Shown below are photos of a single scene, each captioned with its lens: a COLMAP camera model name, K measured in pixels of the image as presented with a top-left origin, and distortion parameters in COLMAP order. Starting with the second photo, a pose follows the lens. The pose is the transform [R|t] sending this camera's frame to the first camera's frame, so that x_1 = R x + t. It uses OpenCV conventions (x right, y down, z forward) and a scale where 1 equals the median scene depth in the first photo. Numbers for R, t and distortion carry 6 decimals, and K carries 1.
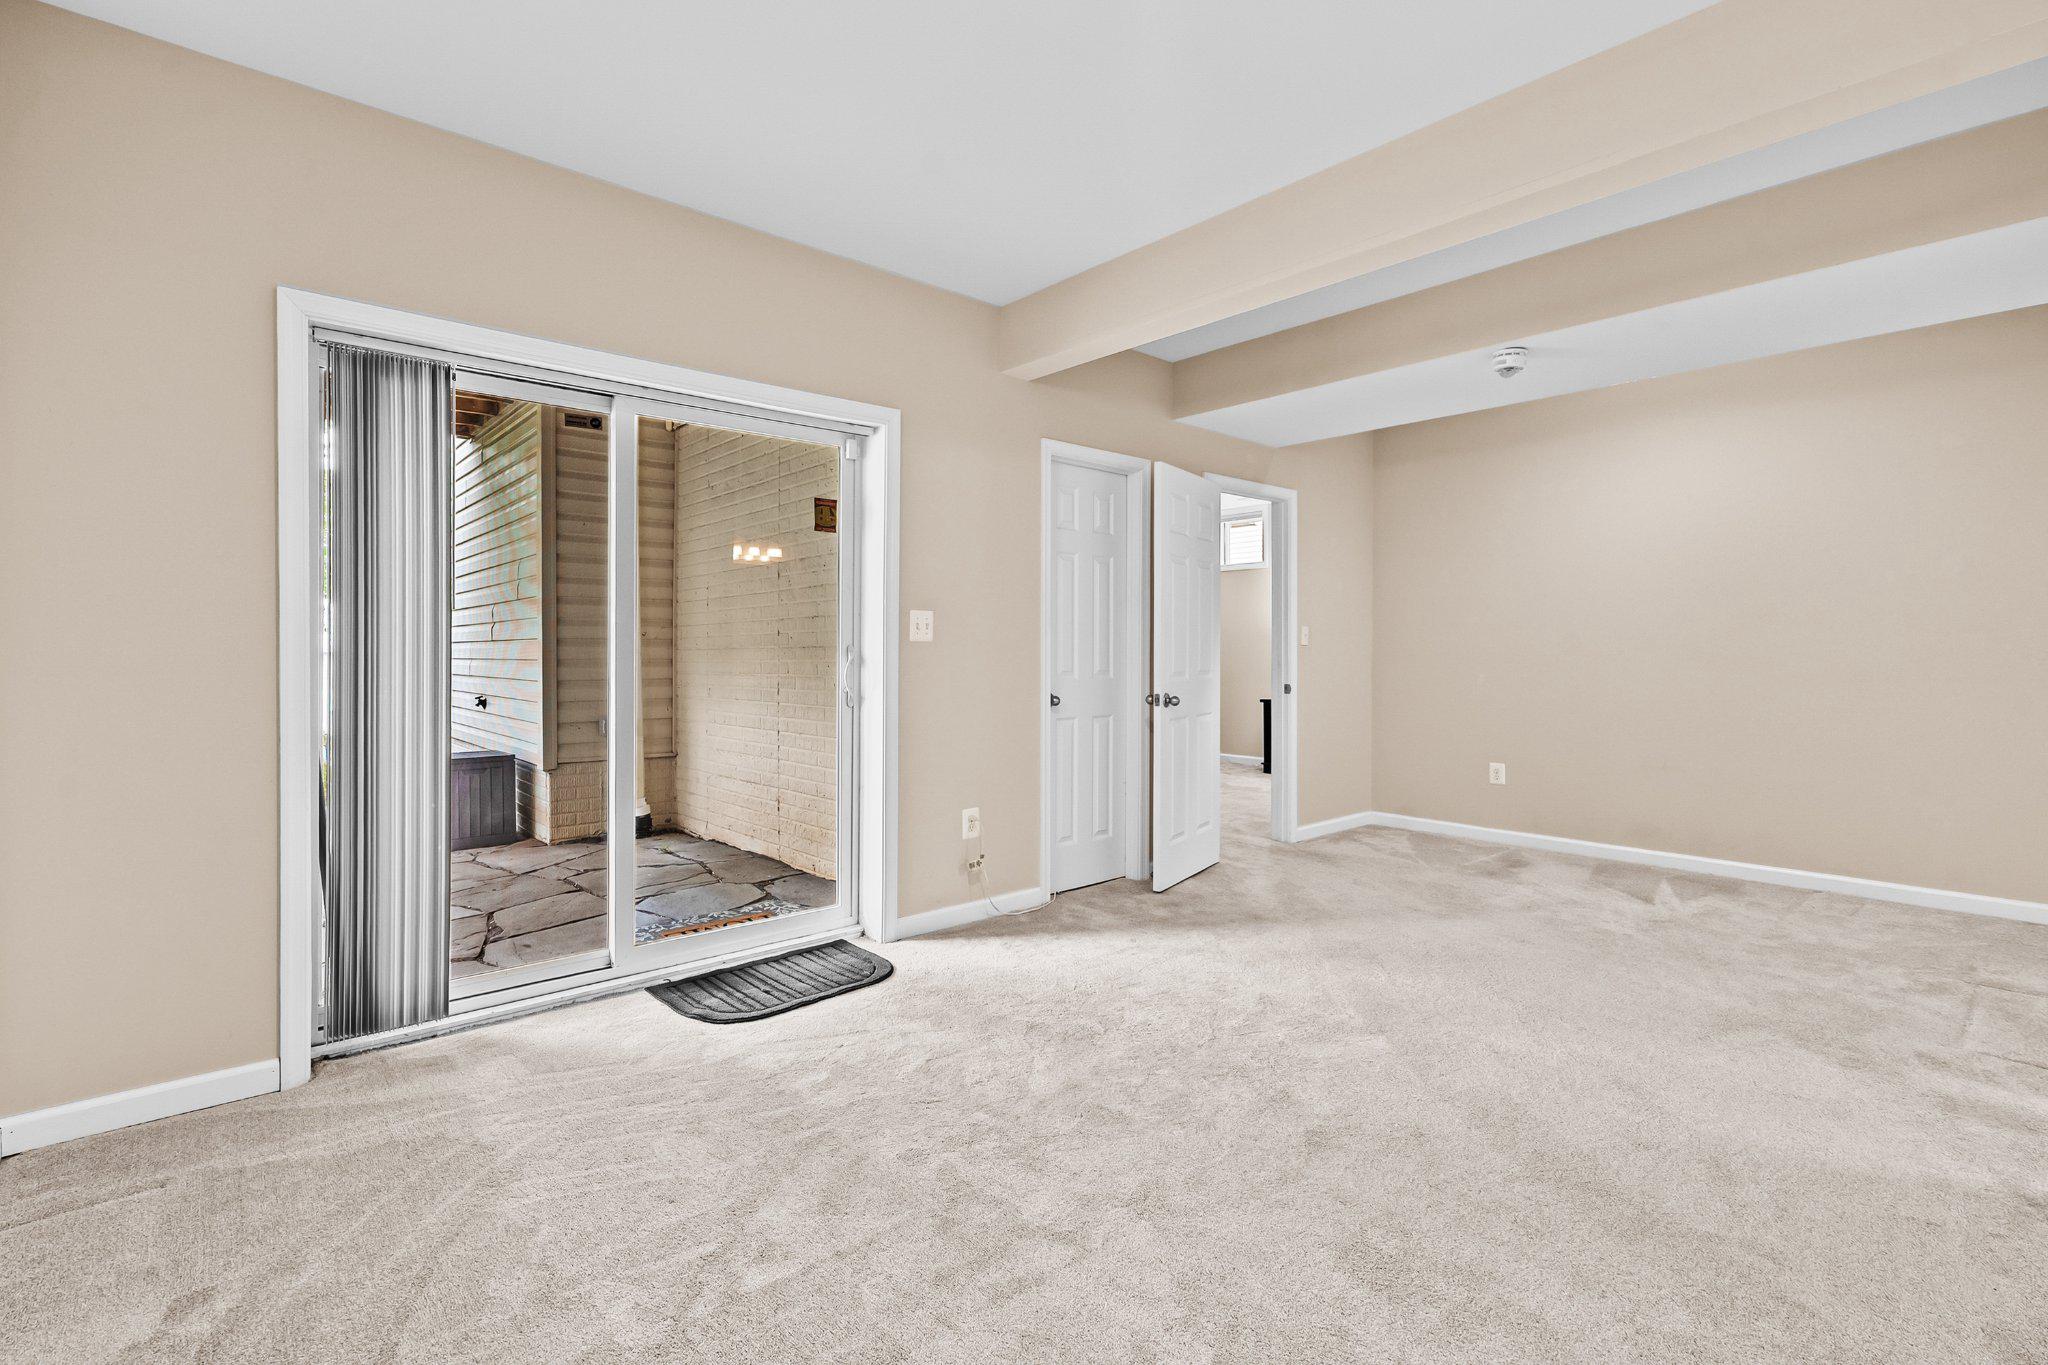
lens RADIAL K [[943.0, 0, 1018.7], [0, 943.0, 662.5], [0, 0, 1]] dist [0.000681, 0.001334]
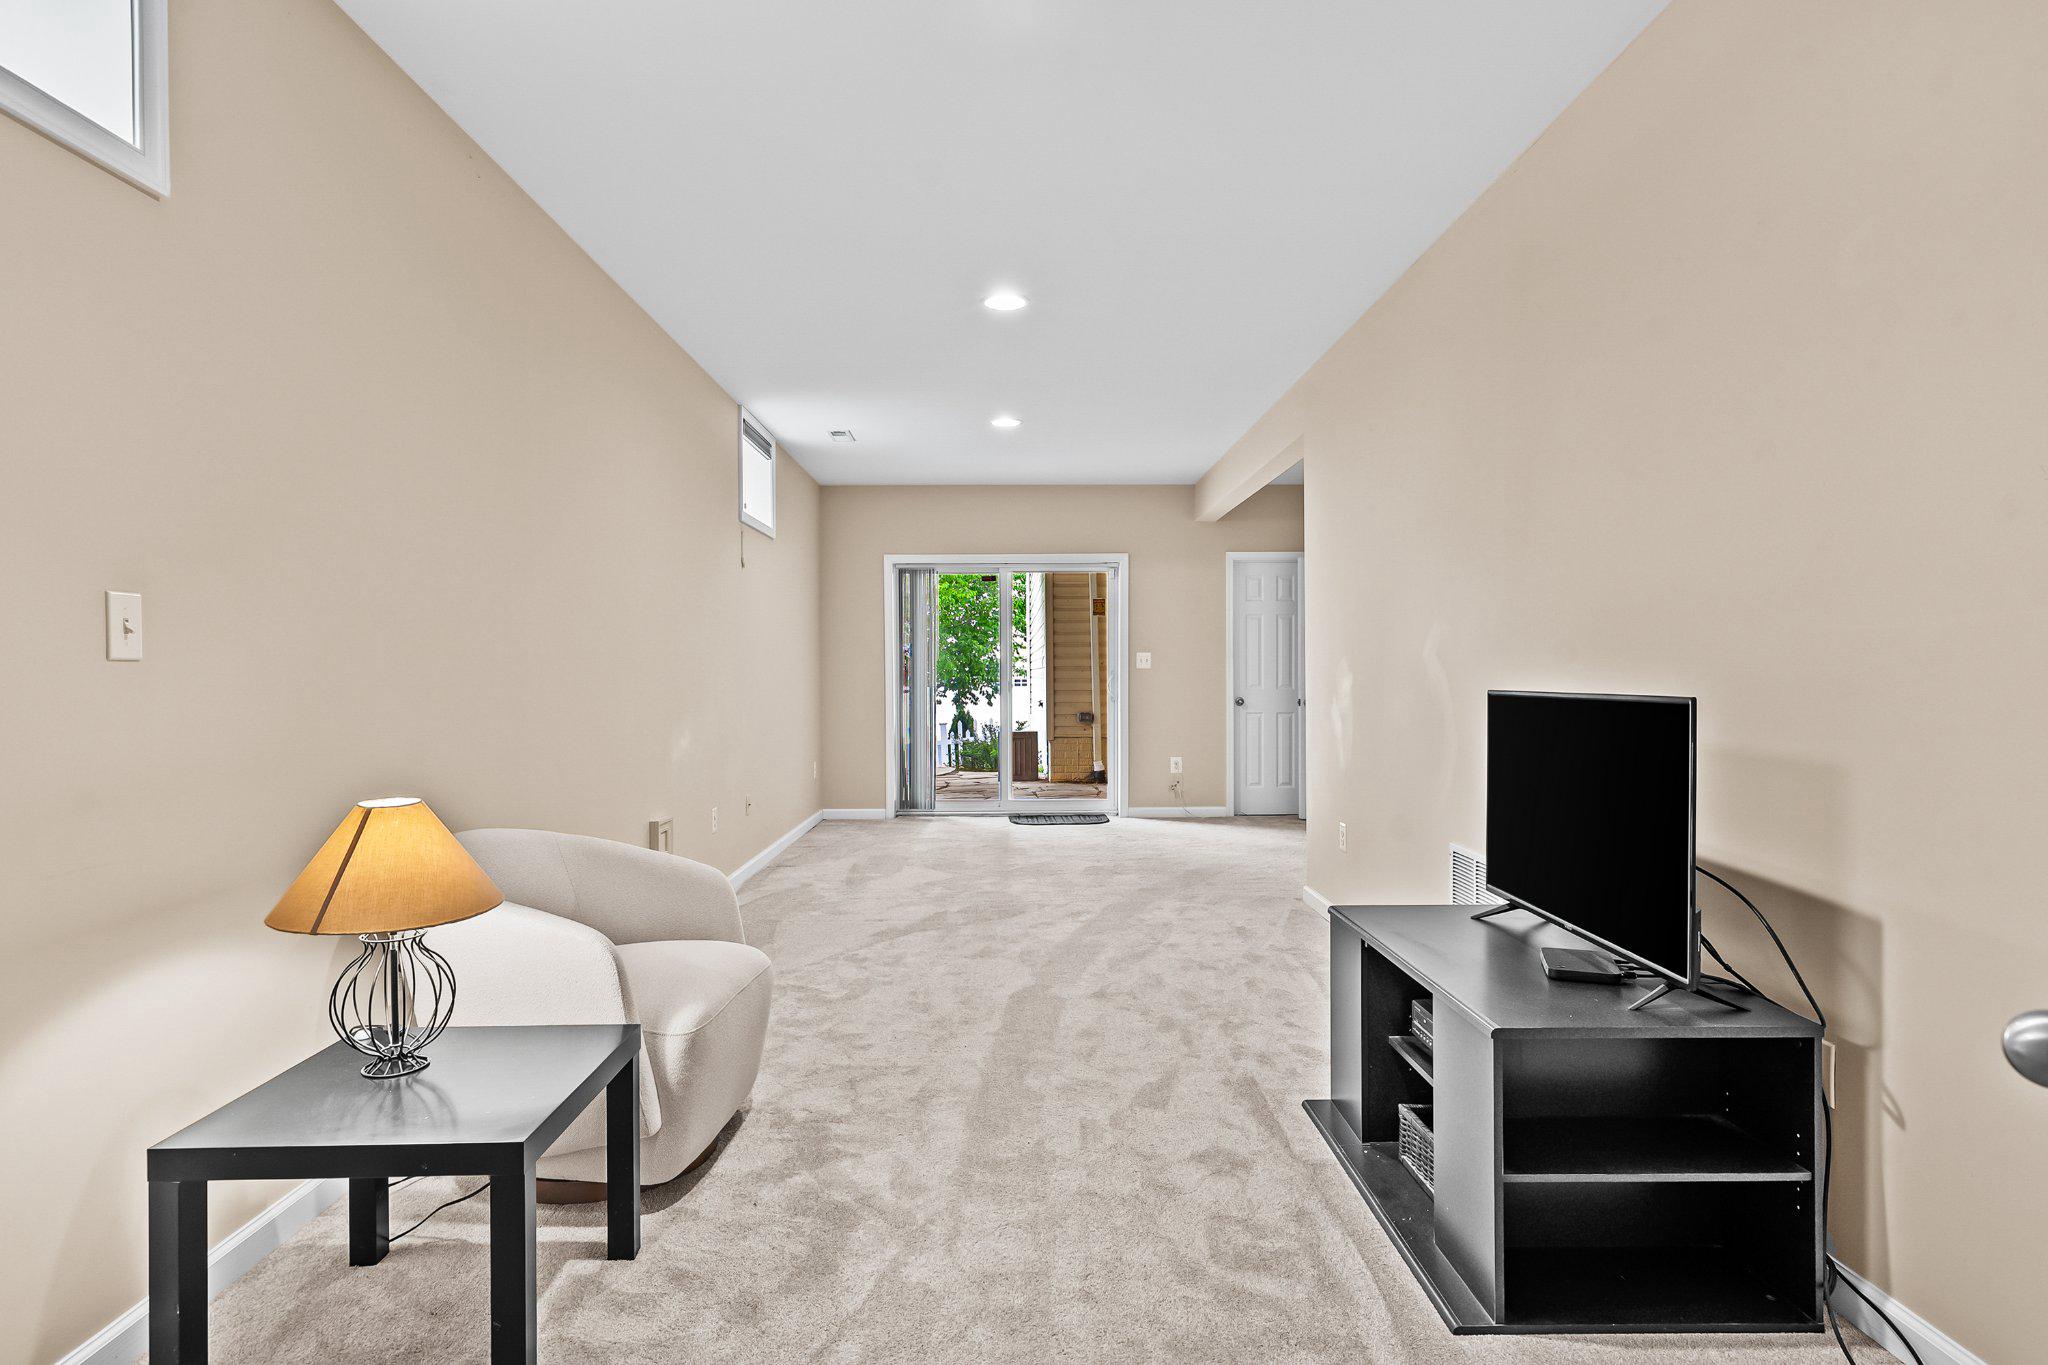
lens RADIAL K [[1122.0, 0, 1023.3], [0, 1122.0, 679.3], [0, 0, 1]] dist [0.028391, 0.000114]
pose [[0.770700, 0.001801, -0.637196, 1.192258], [0.001608, 0.999987, 0.004770, -0.011834], [0.637196, -0.004701, 0.770687, -0.956944]]
